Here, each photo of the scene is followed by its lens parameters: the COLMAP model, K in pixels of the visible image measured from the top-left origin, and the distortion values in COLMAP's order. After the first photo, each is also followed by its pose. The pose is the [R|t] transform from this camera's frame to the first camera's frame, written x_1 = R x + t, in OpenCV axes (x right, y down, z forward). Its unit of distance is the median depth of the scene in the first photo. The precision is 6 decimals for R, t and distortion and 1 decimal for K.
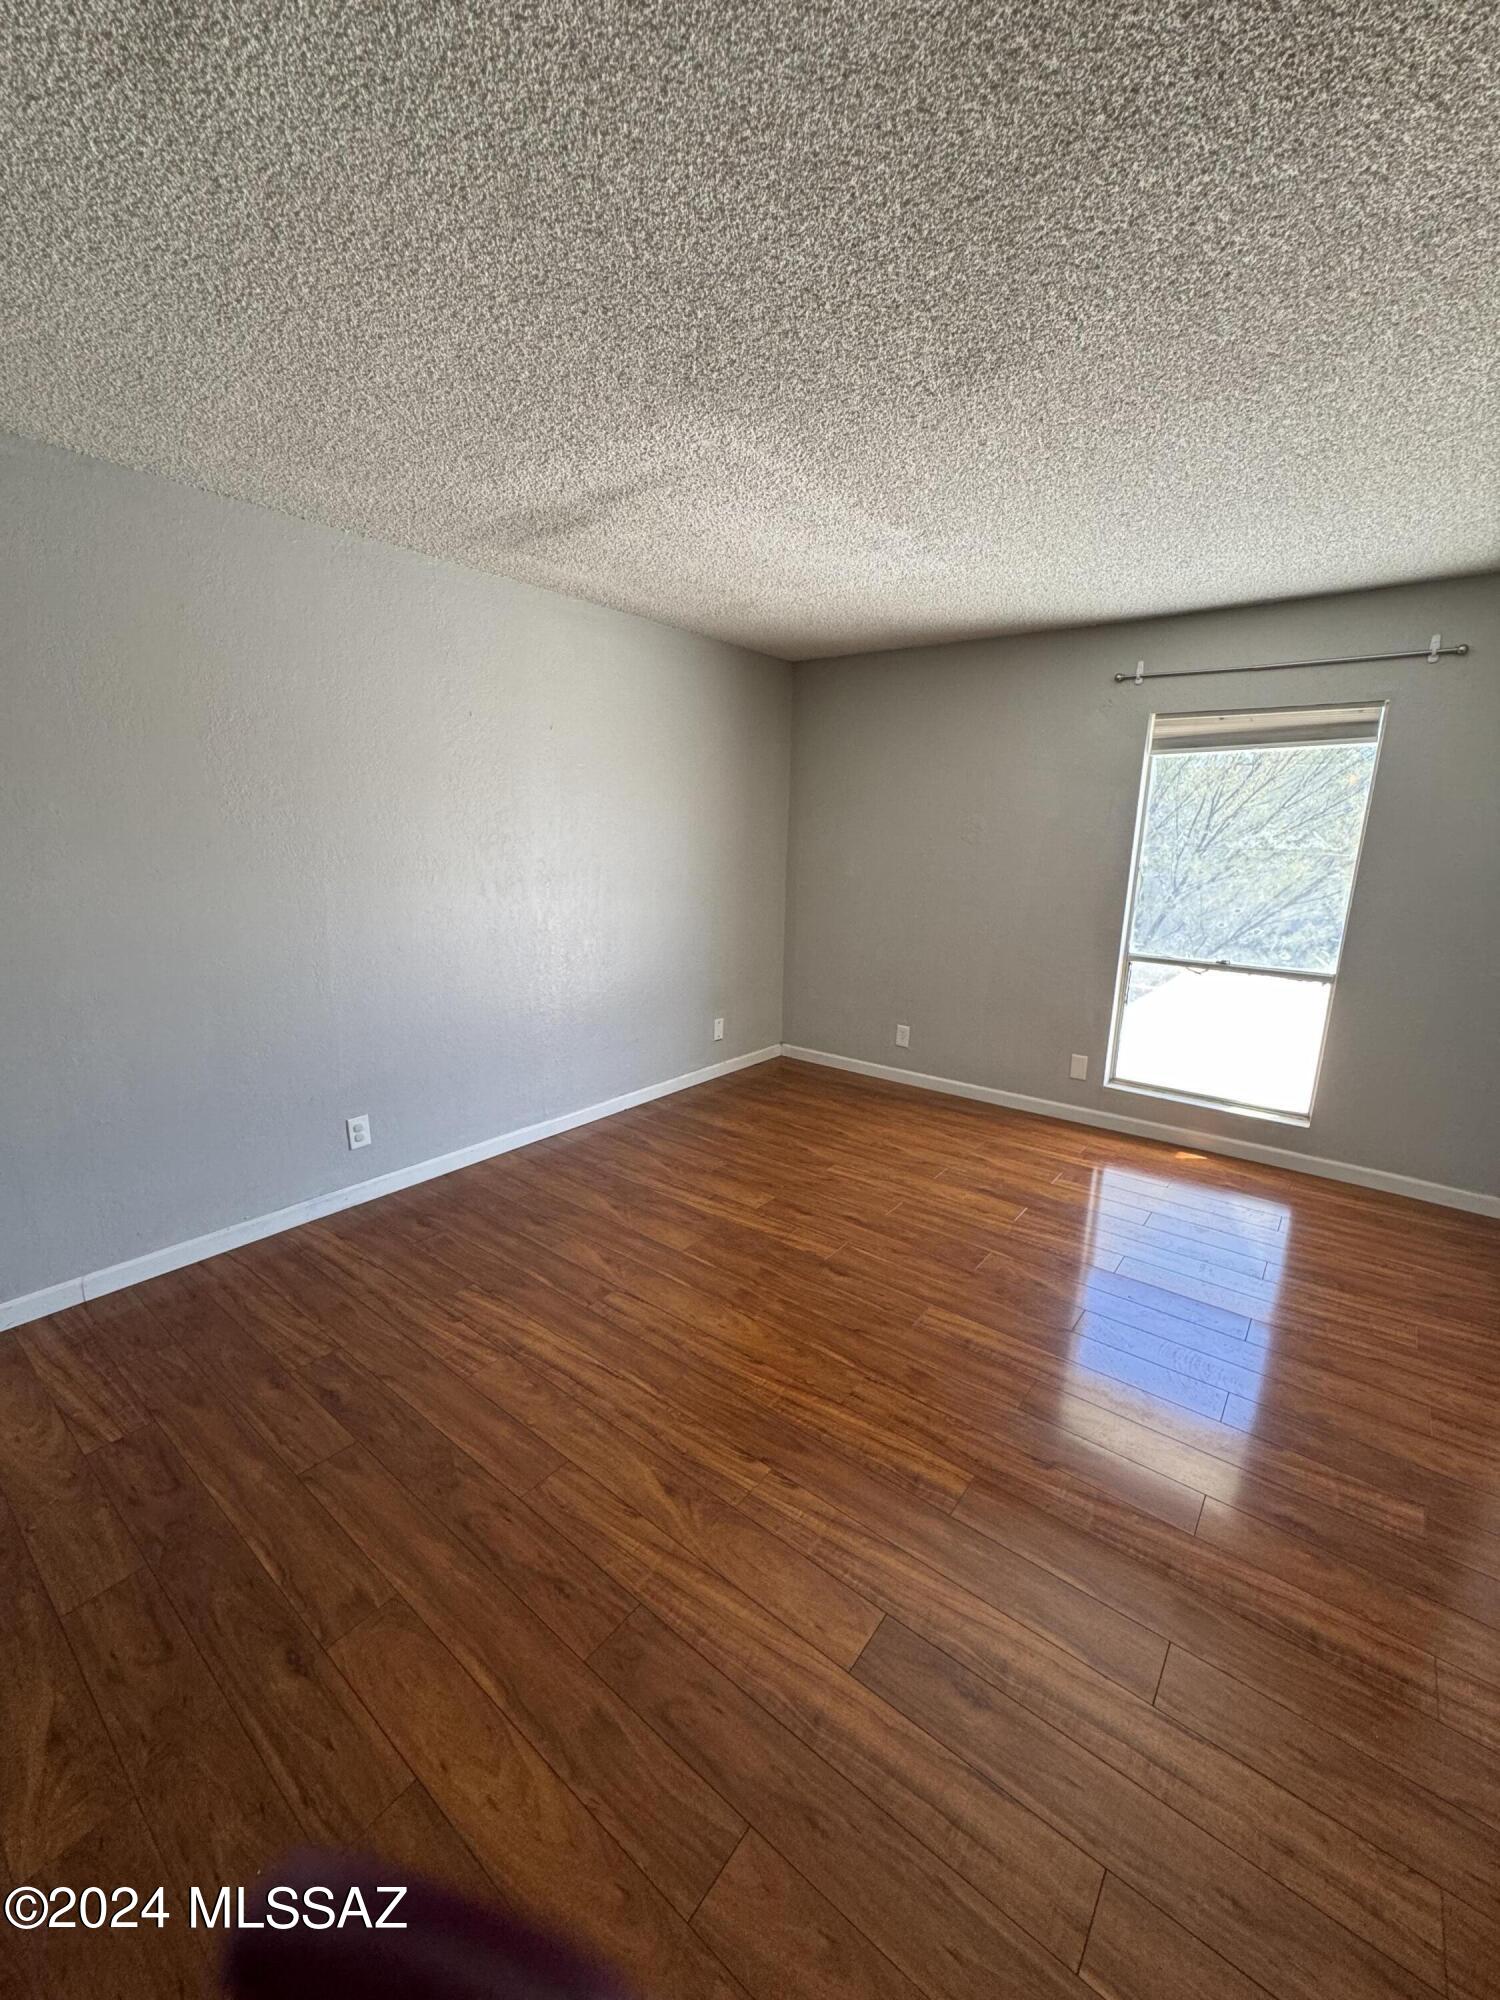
lens RADIAL K [[799.6, 0, 755.2], [0, 799.6, 1002.4], [0, 0, 1]] dist [-0.001256, 0.000033]
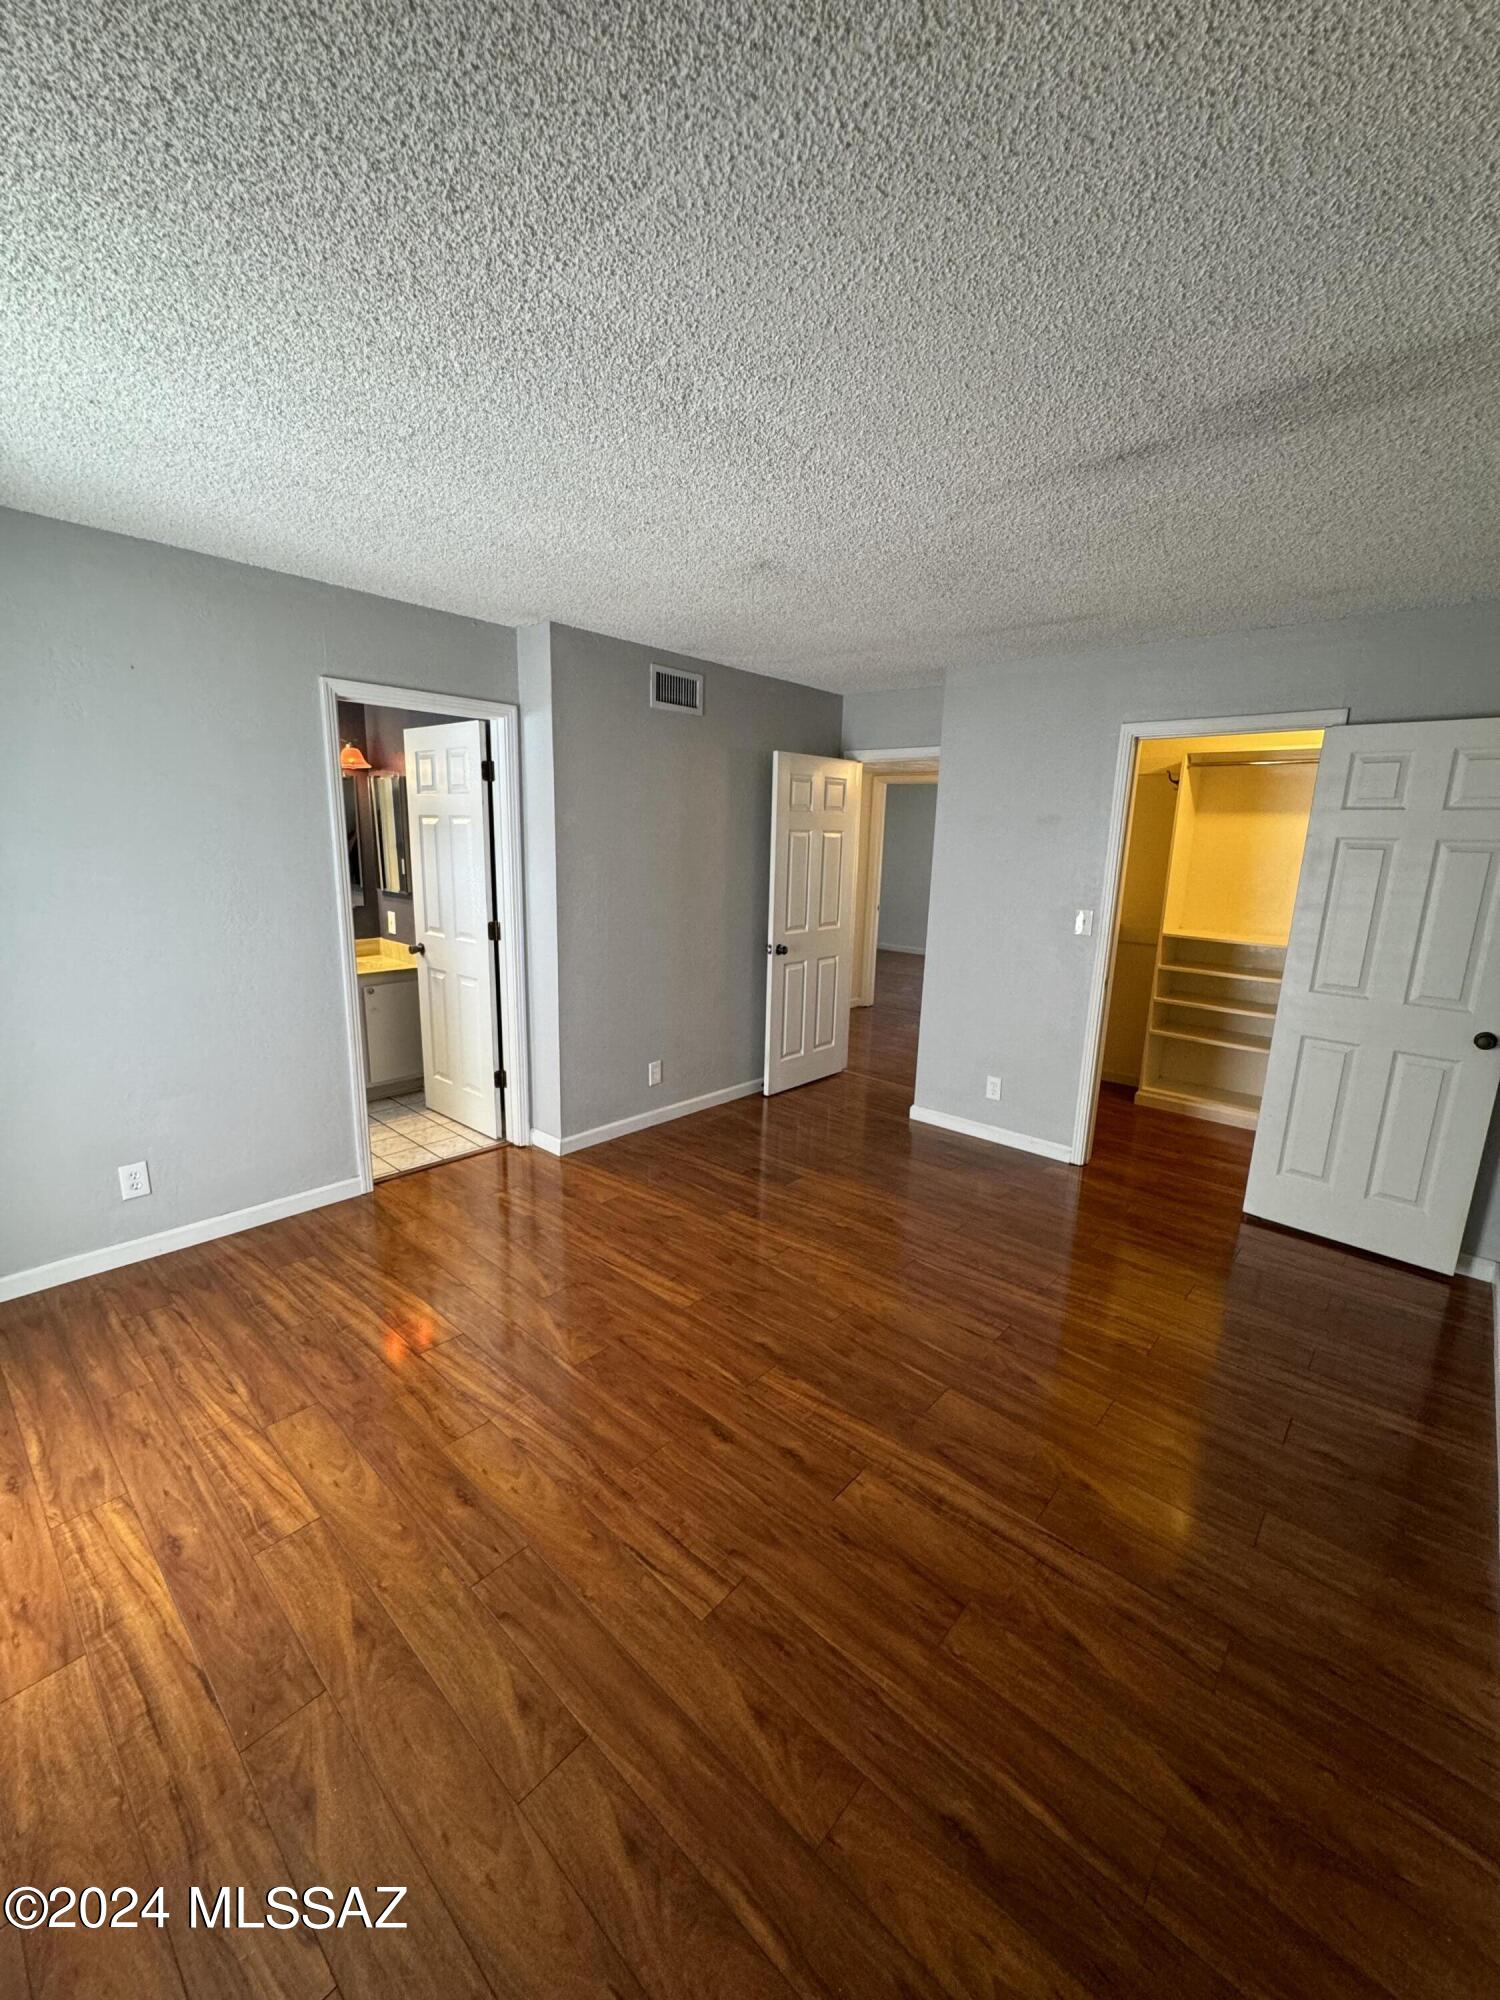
lens RADIAL K [[799.6, 0, 755.2], [0, 799.6, 1002.4], [0, 0, 1]] dist [-0.001256, 0.000033]
pose [[-0.996524, -0.063272, 0.054185, 0.079378], [-0.034802, 0.907191, 0.419278, -0.358786], [-0.075685, 0.415935, -0.906239, 1.465861]]
